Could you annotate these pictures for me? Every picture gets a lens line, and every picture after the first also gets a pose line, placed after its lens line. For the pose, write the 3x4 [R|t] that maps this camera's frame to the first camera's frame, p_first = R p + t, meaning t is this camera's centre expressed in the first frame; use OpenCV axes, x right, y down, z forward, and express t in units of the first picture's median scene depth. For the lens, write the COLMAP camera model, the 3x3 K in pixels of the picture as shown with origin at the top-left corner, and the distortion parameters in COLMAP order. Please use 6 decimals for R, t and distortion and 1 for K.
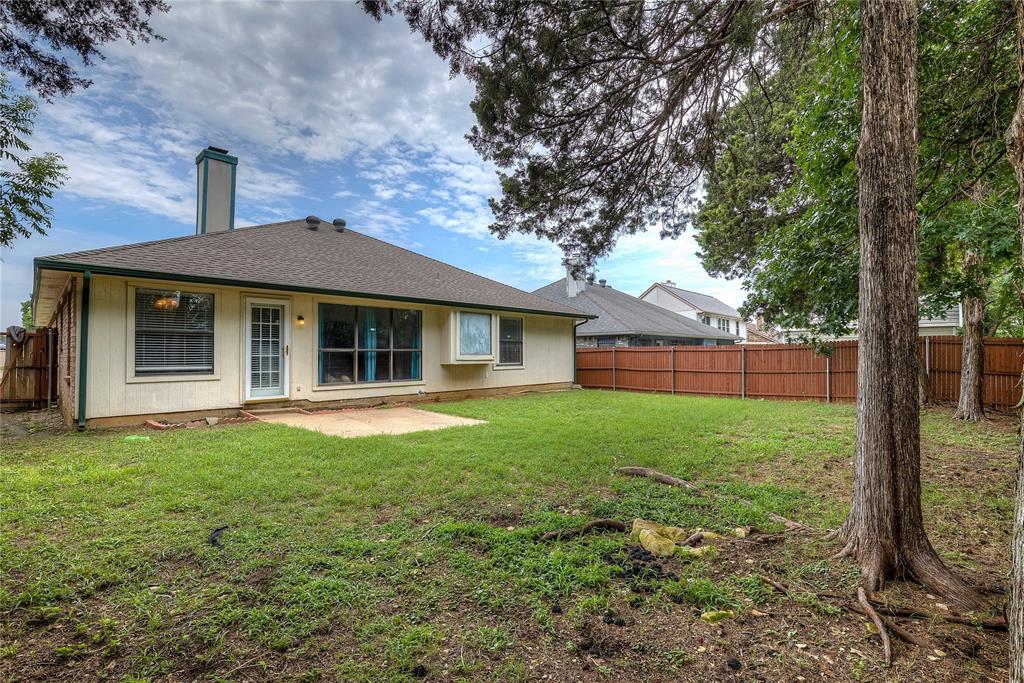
lens RADIAL K [[467.9, 0, 512.0], [0, 467.9, 346.1], [0, 0, 1]] dist [-0.025949, 0.004204]
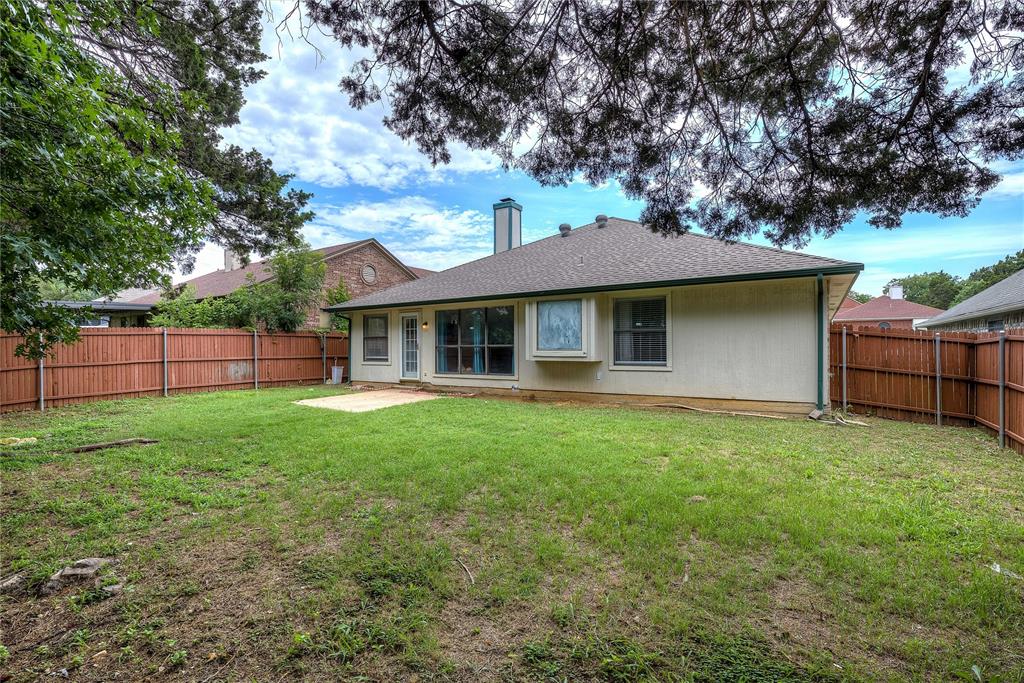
lens RADIAL K [[467.9, 0, 511.5], [0, 467.9, 345.2], [0, 0, 1]] dist [-0.025949, 0.004204]
pose [[0.189667, -0.006630, -0.981826, 0.767280], [0.019342, 0.999808, -0.003015, 0.010940], [0.981658, -0.018419, 0.189758, 0.791664]]
